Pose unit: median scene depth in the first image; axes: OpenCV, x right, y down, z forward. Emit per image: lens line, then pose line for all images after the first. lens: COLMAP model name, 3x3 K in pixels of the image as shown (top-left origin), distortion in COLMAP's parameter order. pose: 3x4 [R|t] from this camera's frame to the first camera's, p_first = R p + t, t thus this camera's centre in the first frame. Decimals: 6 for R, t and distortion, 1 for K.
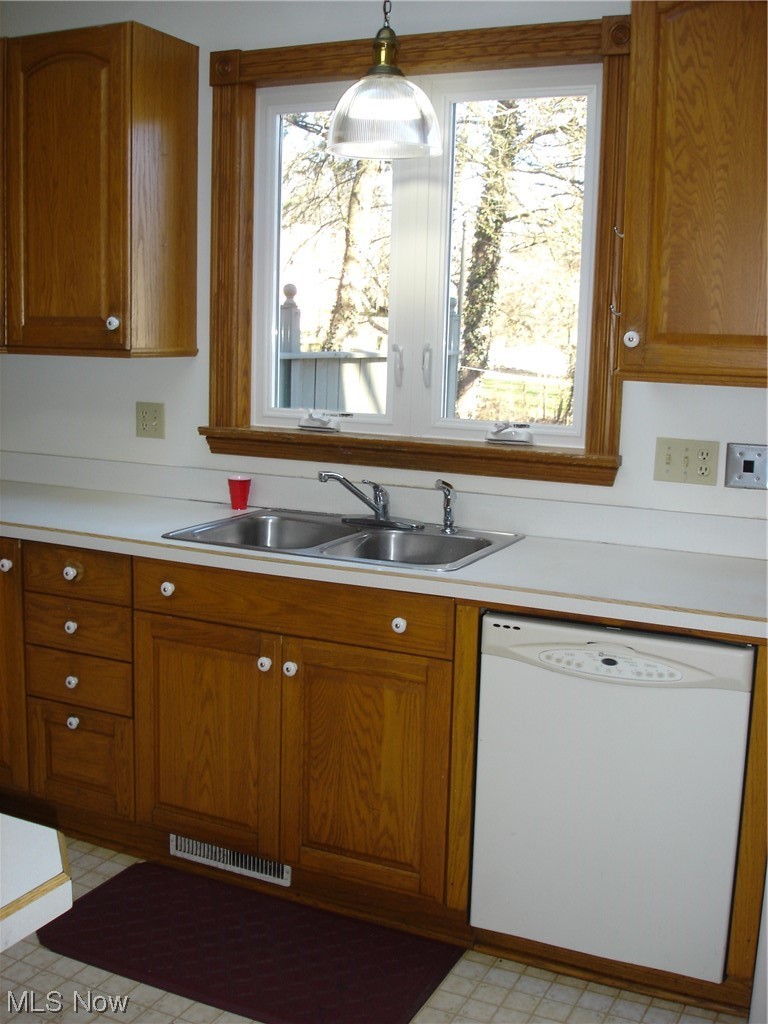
lens RADIAL K [[1165.6, 0, 384.0], [0, 1165.6, 512.0], [0, 0, 1]] dist [-0.094267, -0.027393]
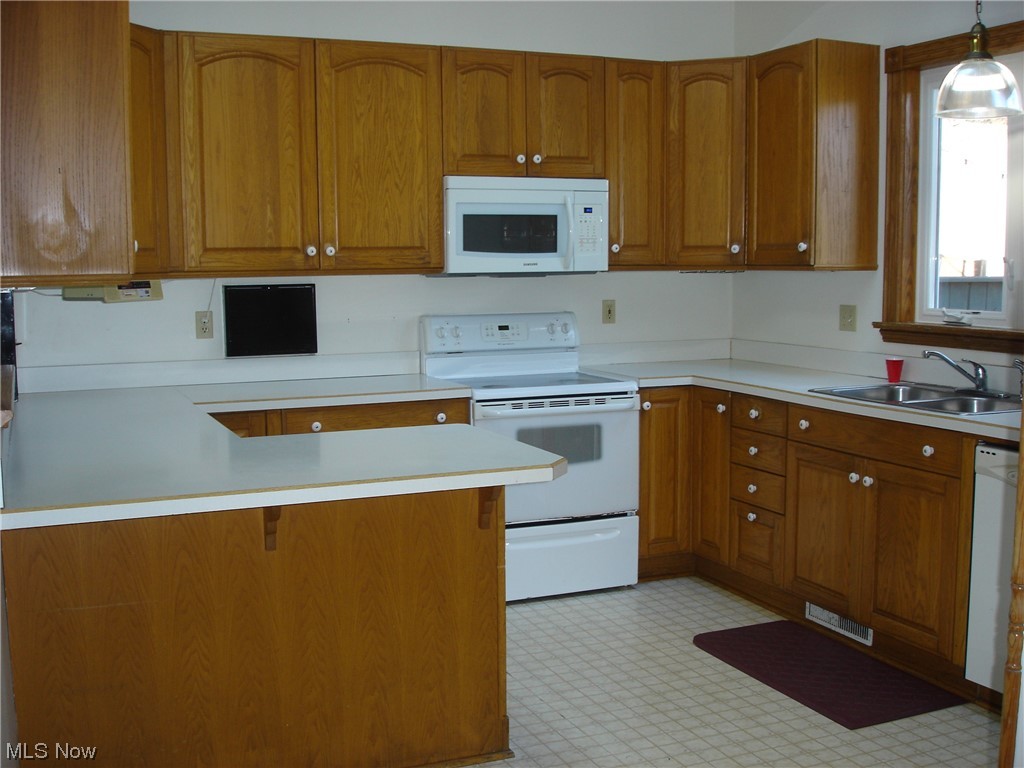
lens RADIAL K [[1165.6, 0, 512.0], [0, 1165.6, 384.0], [0, 0, 1]] dist [-0.094267, -0.027393]
pose [[0.759498, 0.038616, -0.649363, 0.454167], [-0.076835, 0.996574, -0.030604, 0.083132], [0.645956, 0.073138, 0.759863, -0.333802]]
